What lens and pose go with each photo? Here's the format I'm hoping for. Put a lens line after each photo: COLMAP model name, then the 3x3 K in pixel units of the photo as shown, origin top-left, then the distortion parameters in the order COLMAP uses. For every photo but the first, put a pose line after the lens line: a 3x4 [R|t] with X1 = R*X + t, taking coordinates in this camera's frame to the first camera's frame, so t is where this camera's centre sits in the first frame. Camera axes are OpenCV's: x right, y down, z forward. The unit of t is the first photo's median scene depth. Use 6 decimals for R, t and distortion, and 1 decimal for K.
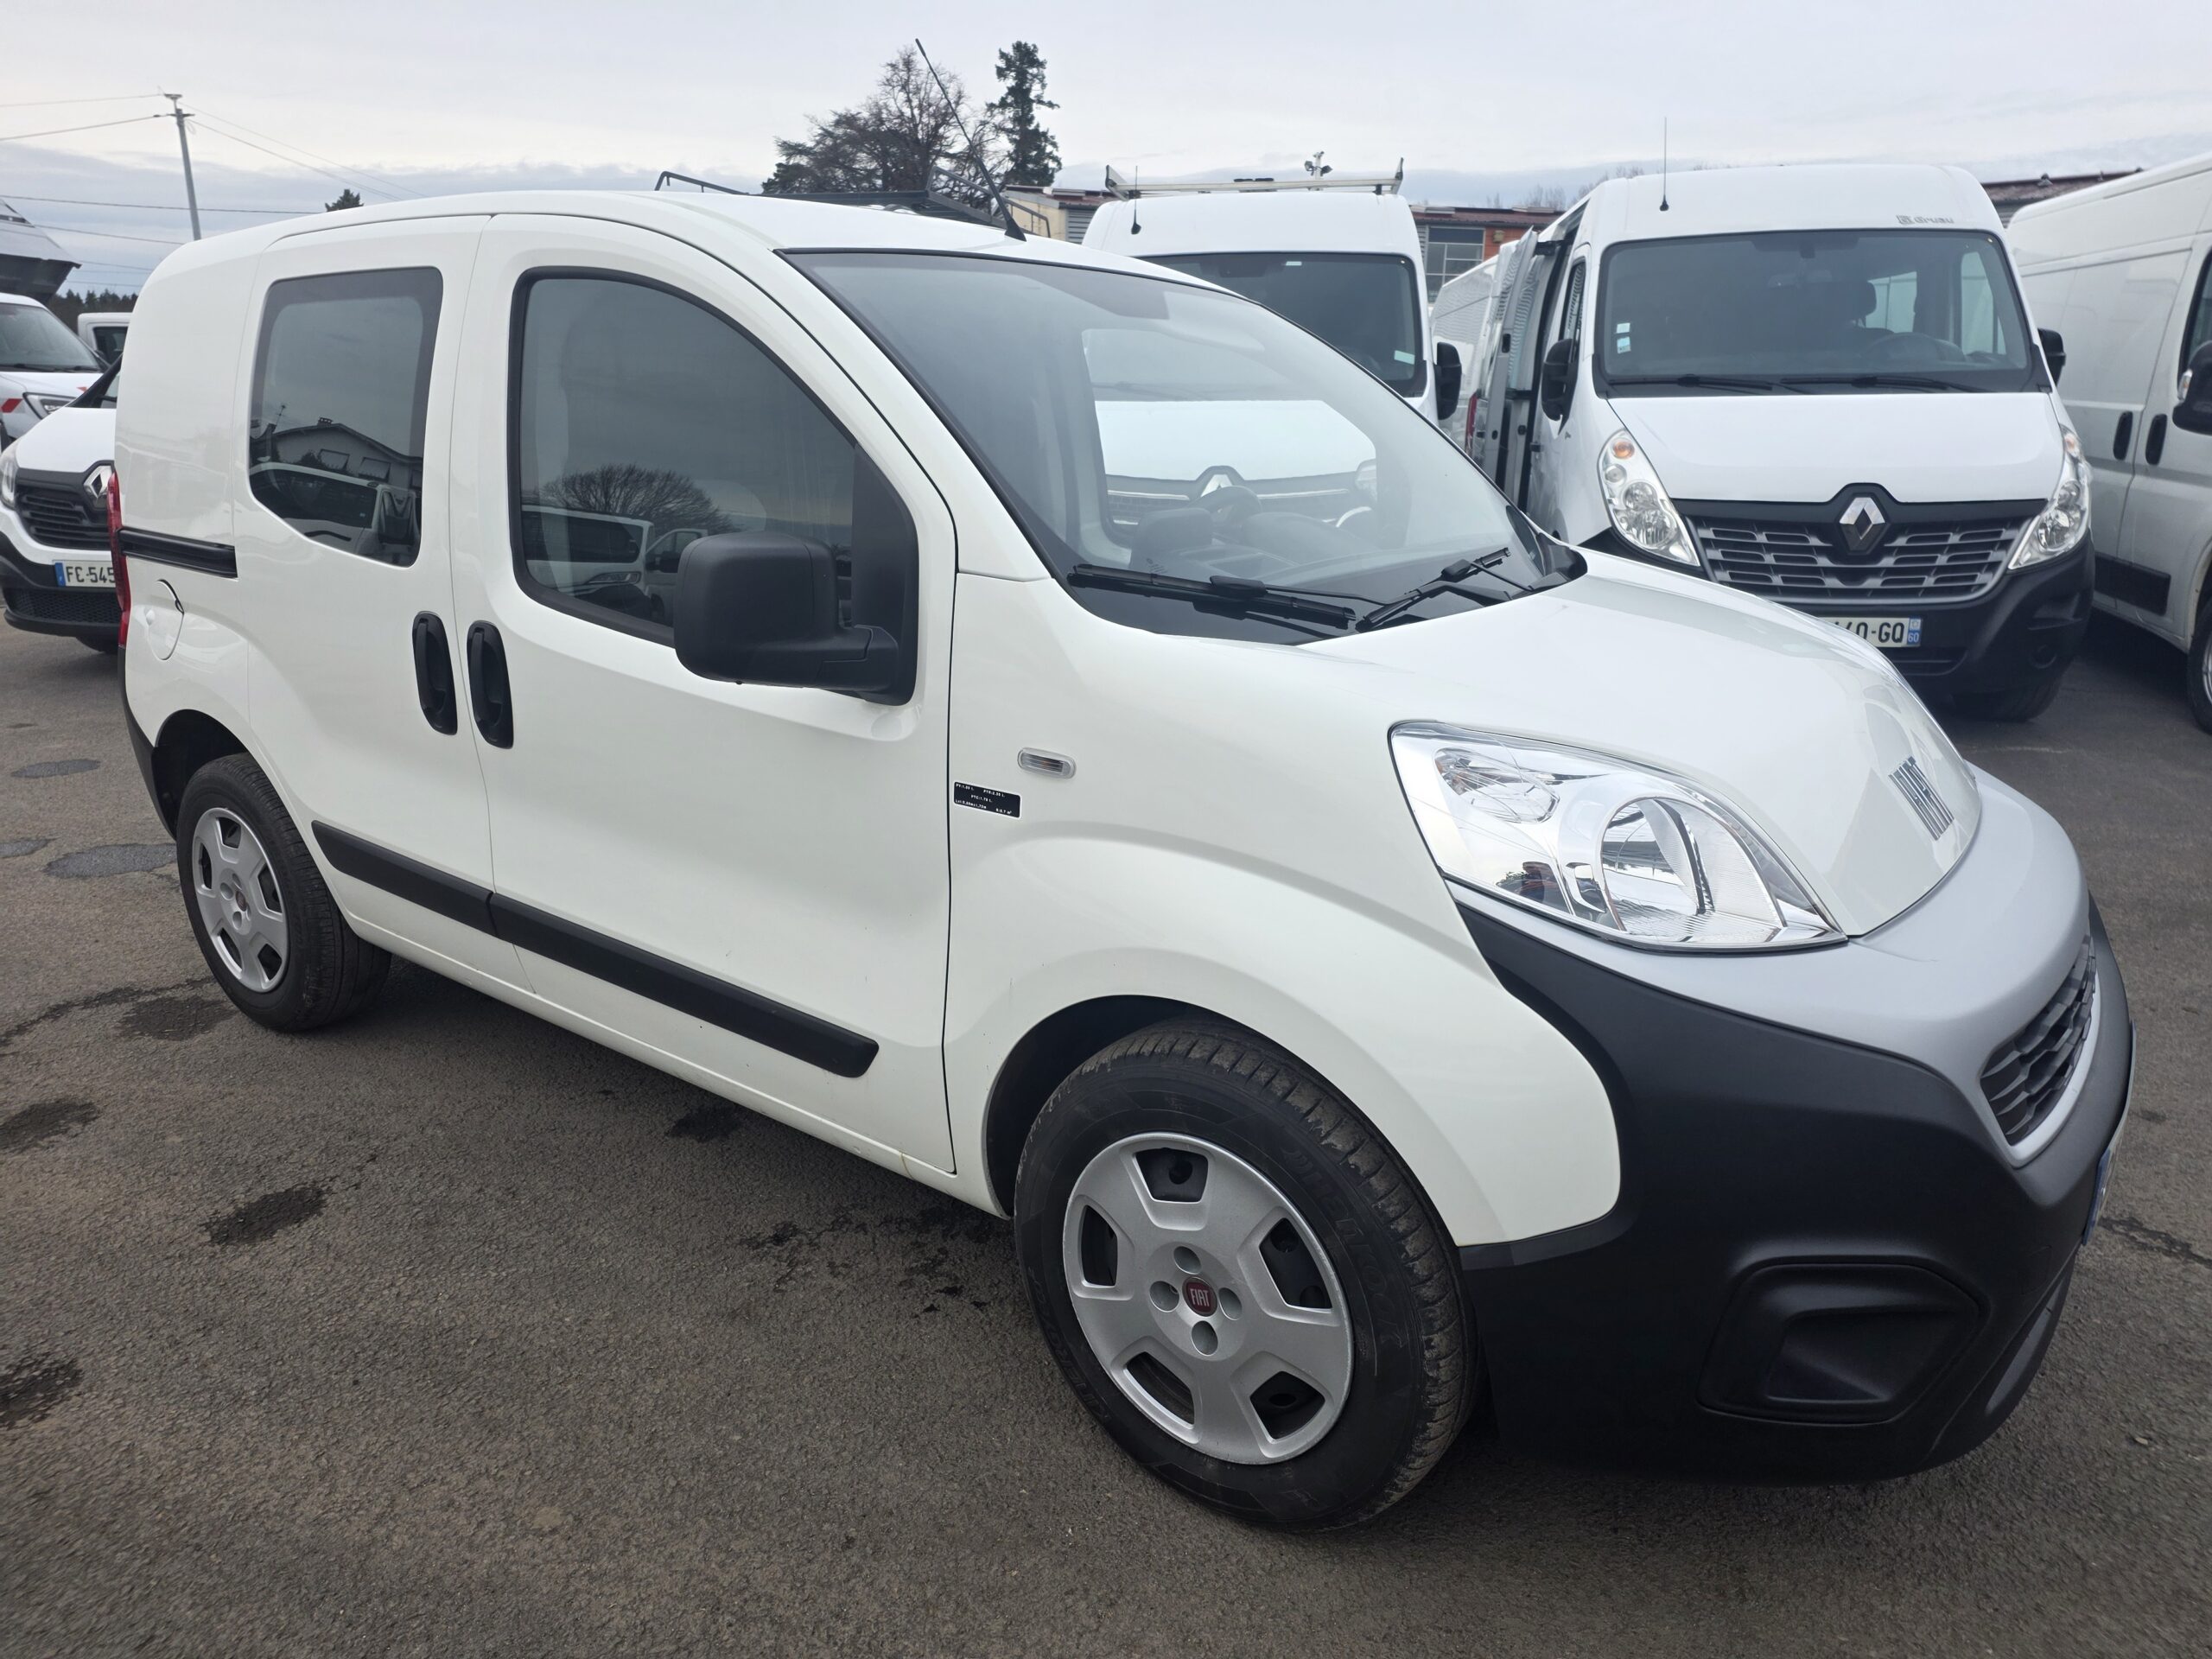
lens RADIAL K [[1471.9, 0, 1112.6], [0, 1471.9, 776.8], [0, 0, 1]] dist [0.057717, -0.028757]
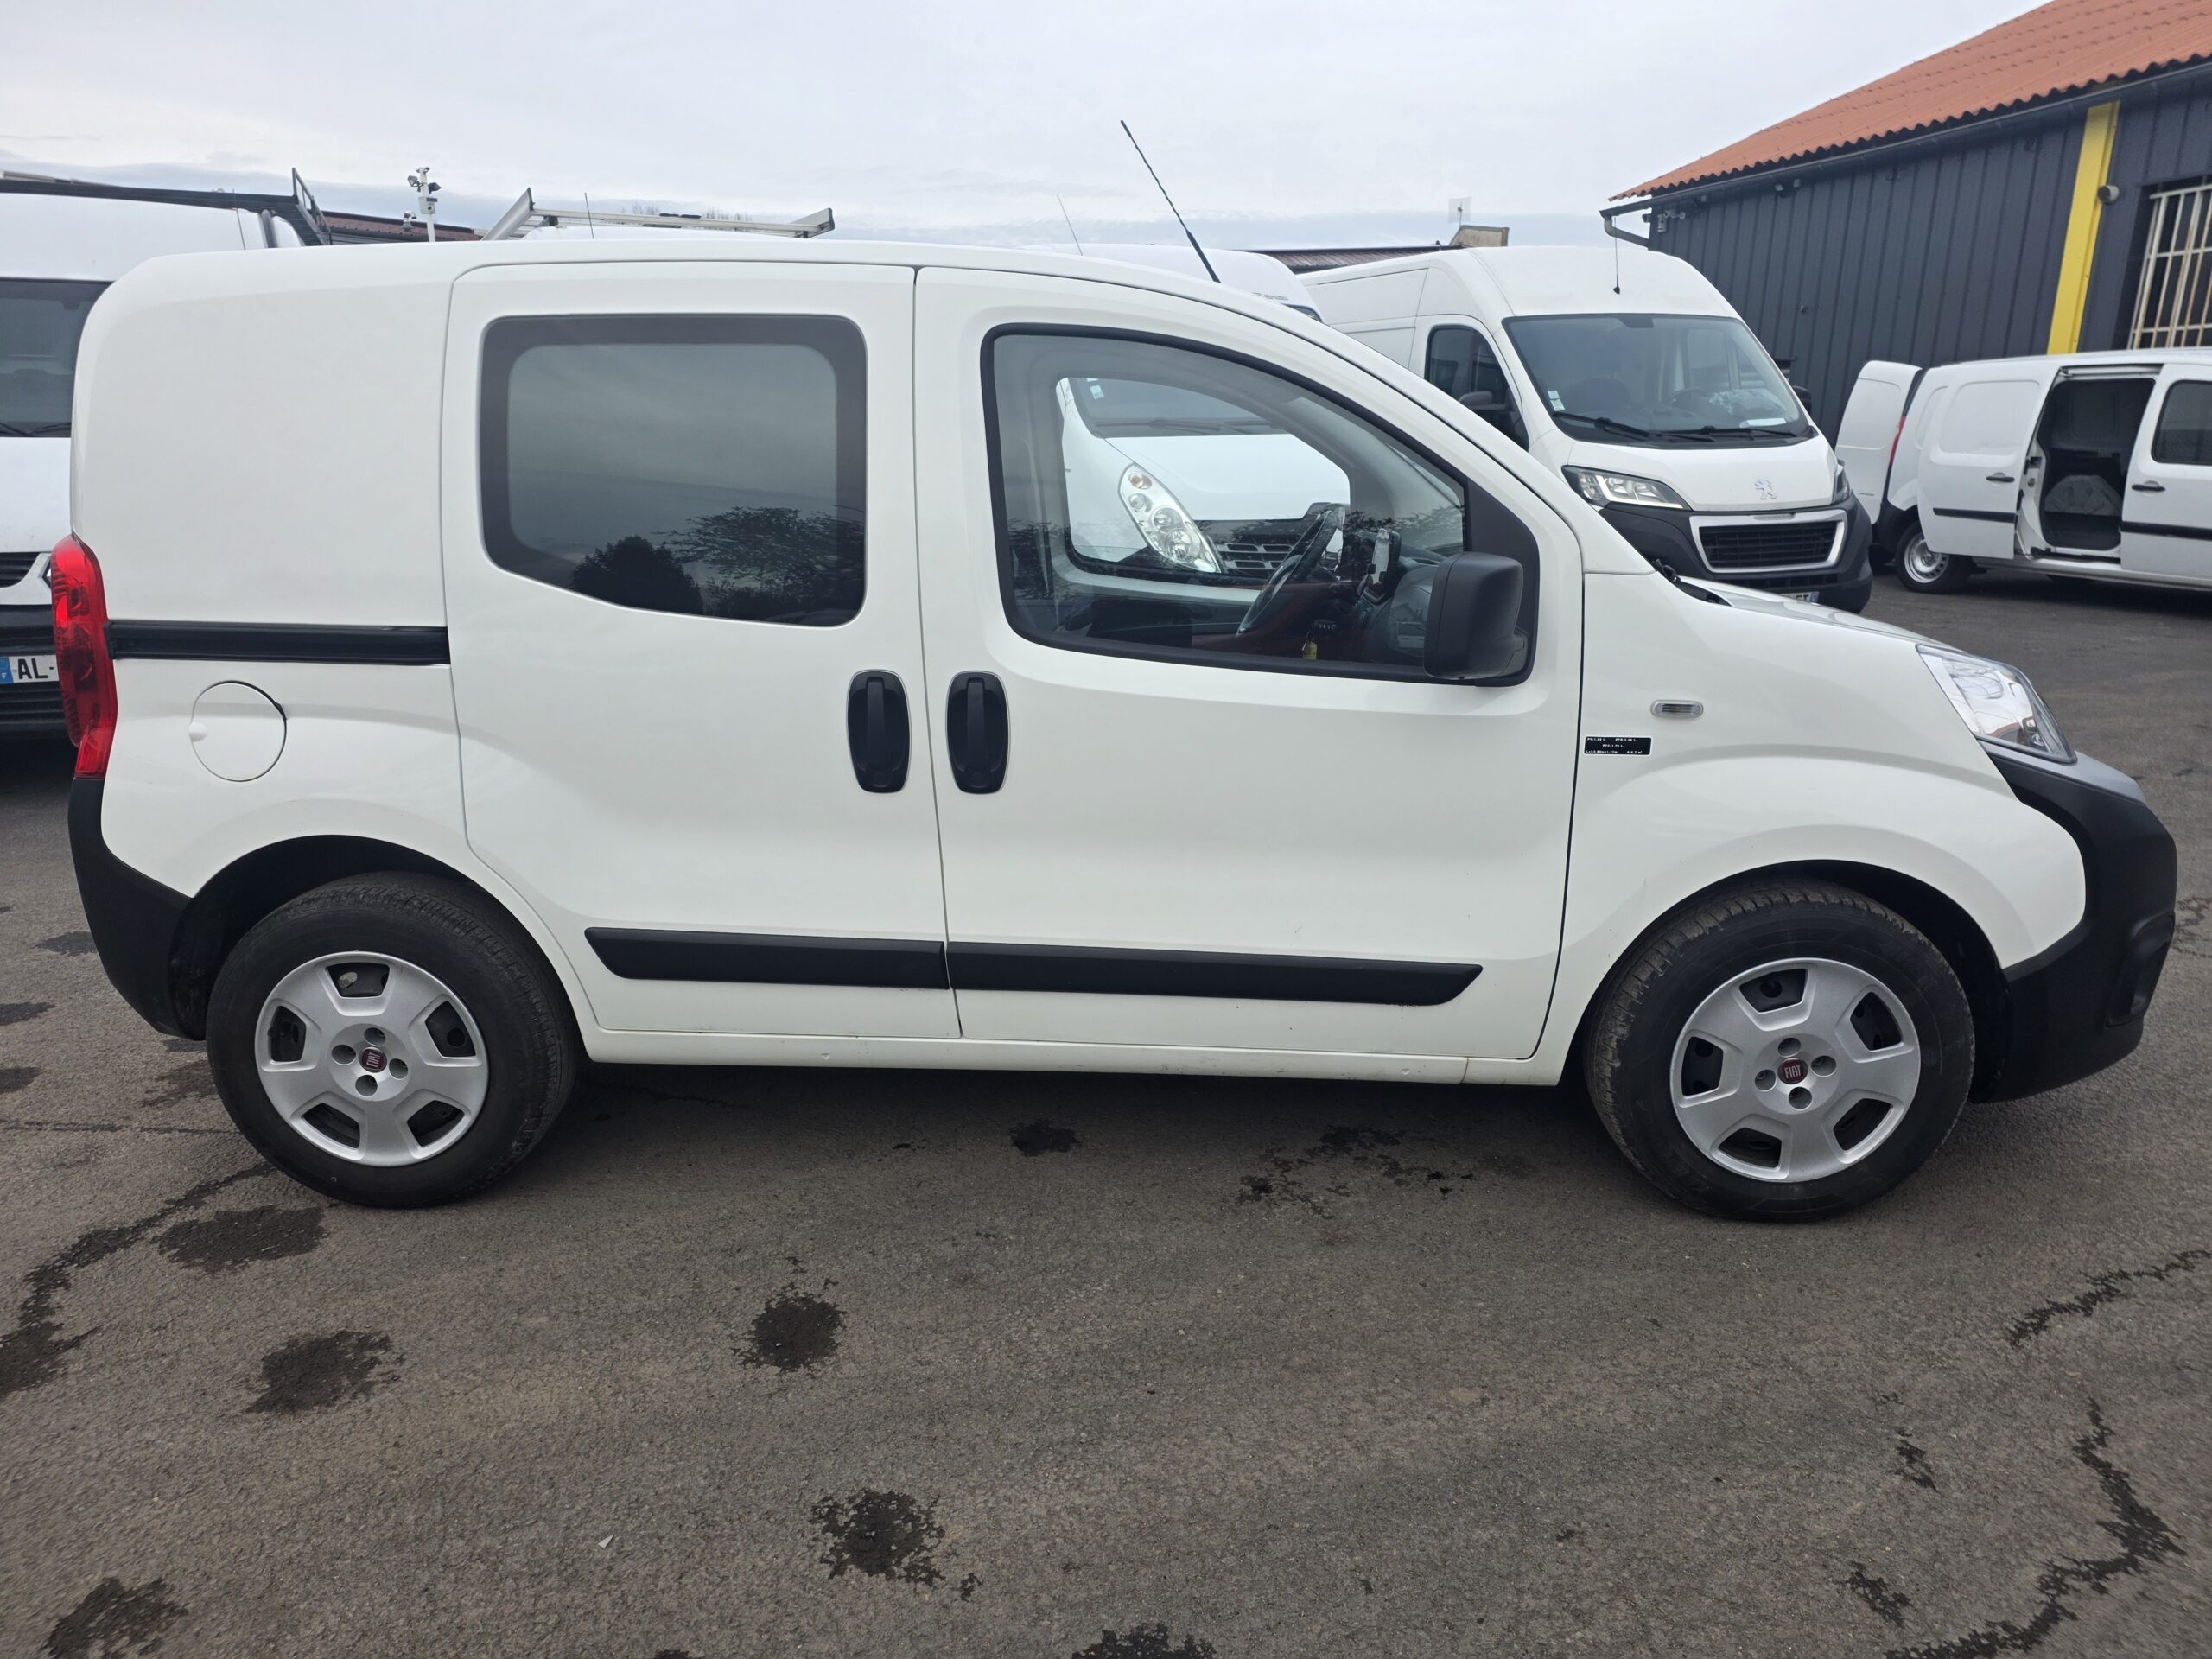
lens RADIAL K [[1471.9, 0, 1106.5], [0, 1471.9, 811.8], [0, 0, 1]] dist [0.057717, -0.028757]
pose [[0.825541, -0.146543, 0.544984, -0.880239], [0.146992, 0.988200, 0.043058, -0.037479], [-0.544863, 0.044562, 0.837340, 0.111872]]
